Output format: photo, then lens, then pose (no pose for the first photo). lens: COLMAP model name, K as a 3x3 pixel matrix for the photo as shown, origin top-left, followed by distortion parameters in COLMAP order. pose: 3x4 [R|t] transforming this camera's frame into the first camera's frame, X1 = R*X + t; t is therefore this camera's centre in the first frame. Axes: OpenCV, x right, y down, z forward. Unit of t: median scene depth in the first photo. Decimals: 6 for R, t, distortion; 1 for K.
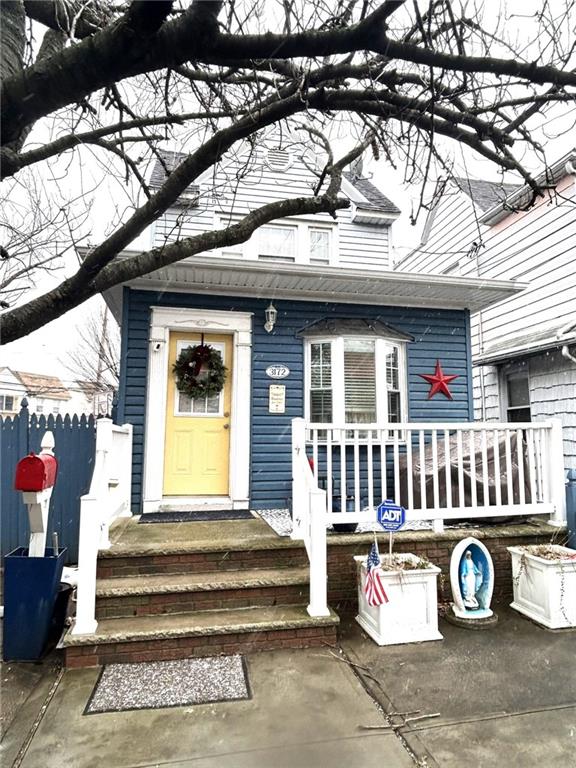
lens RADIAL K [[495.2, 0, 285.5], [0, 495.2, 385.1], [0, 0, 1]] dist [-0.002435, -0.002862]
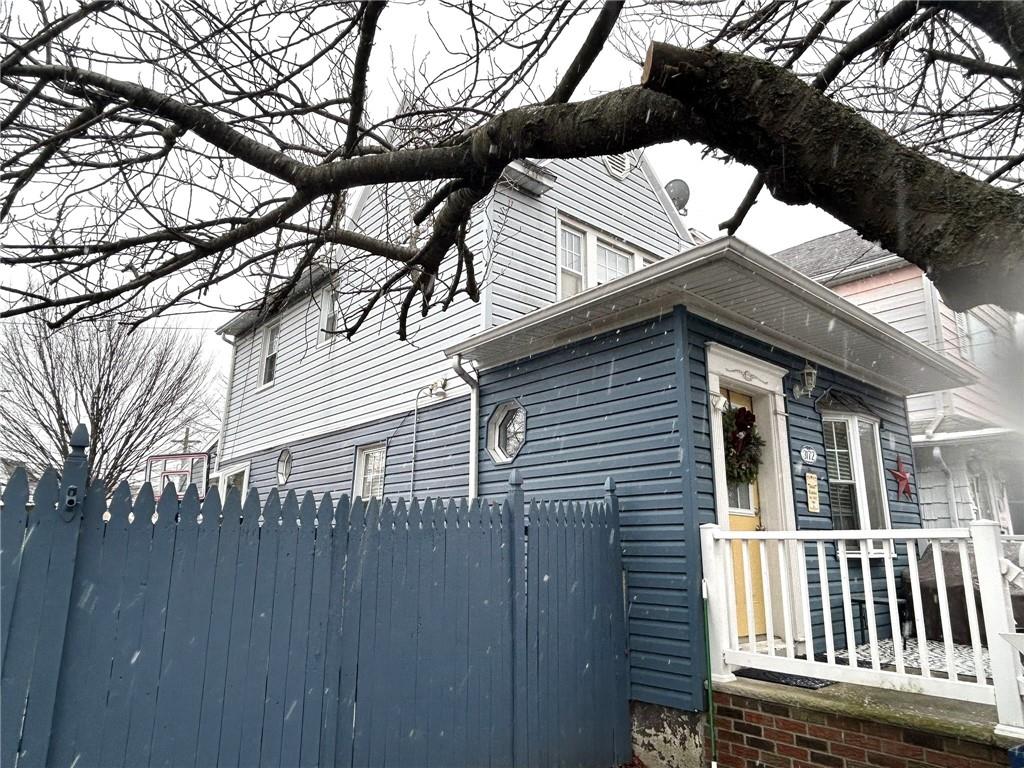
lens RADIAL K [[660.3, 0, 510.2], [0, 660.3, 383.7], [0, 0, 1]] dist [-0.002435, -0.002862]
pose [[0.876135, 0.123617, 0.465946, -0.949771], [-0.066275, 0.988272, -0.137572, 0.035526], [-0.477488, 0.089651, 0.874053, 0.385671]]
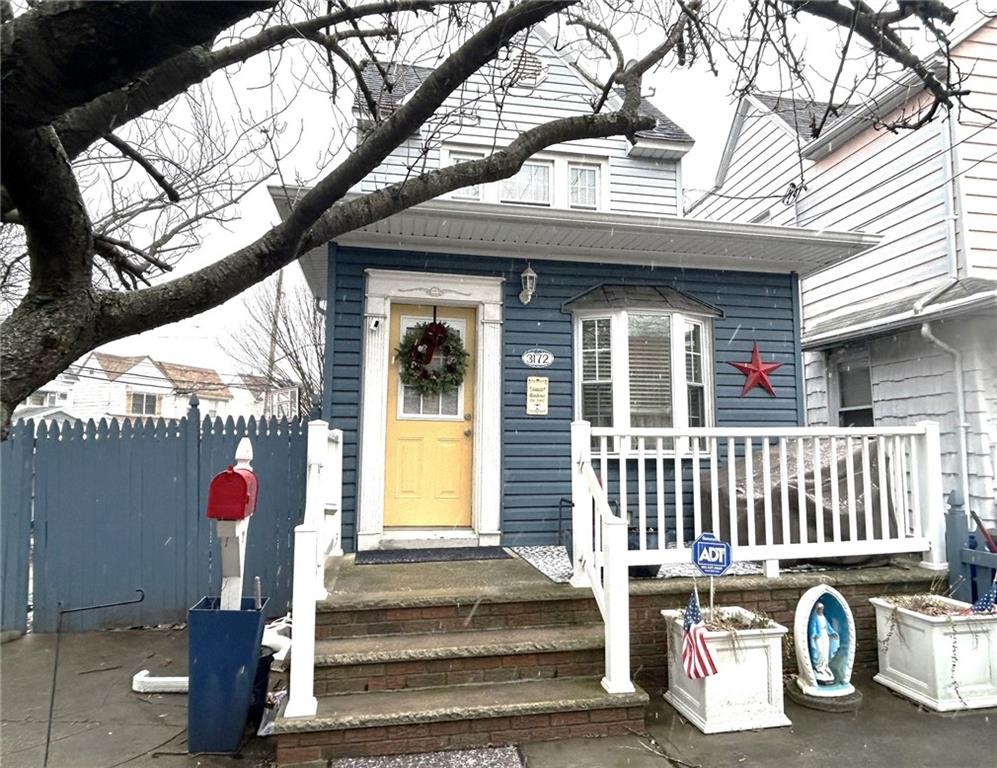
lens RADIAL K [[663.0, 0, 508.5], [0, 663.0, 385.9], [0, 0, 1]] dist [-0.001354, -0.001007]
pose [[0.999949, -0.000790, -0.010022, -0.054348], [0.000876, 0.999963, 0.008541, 0.005960], [0.010015, -0.008549, 0.999913, 0.020612]]
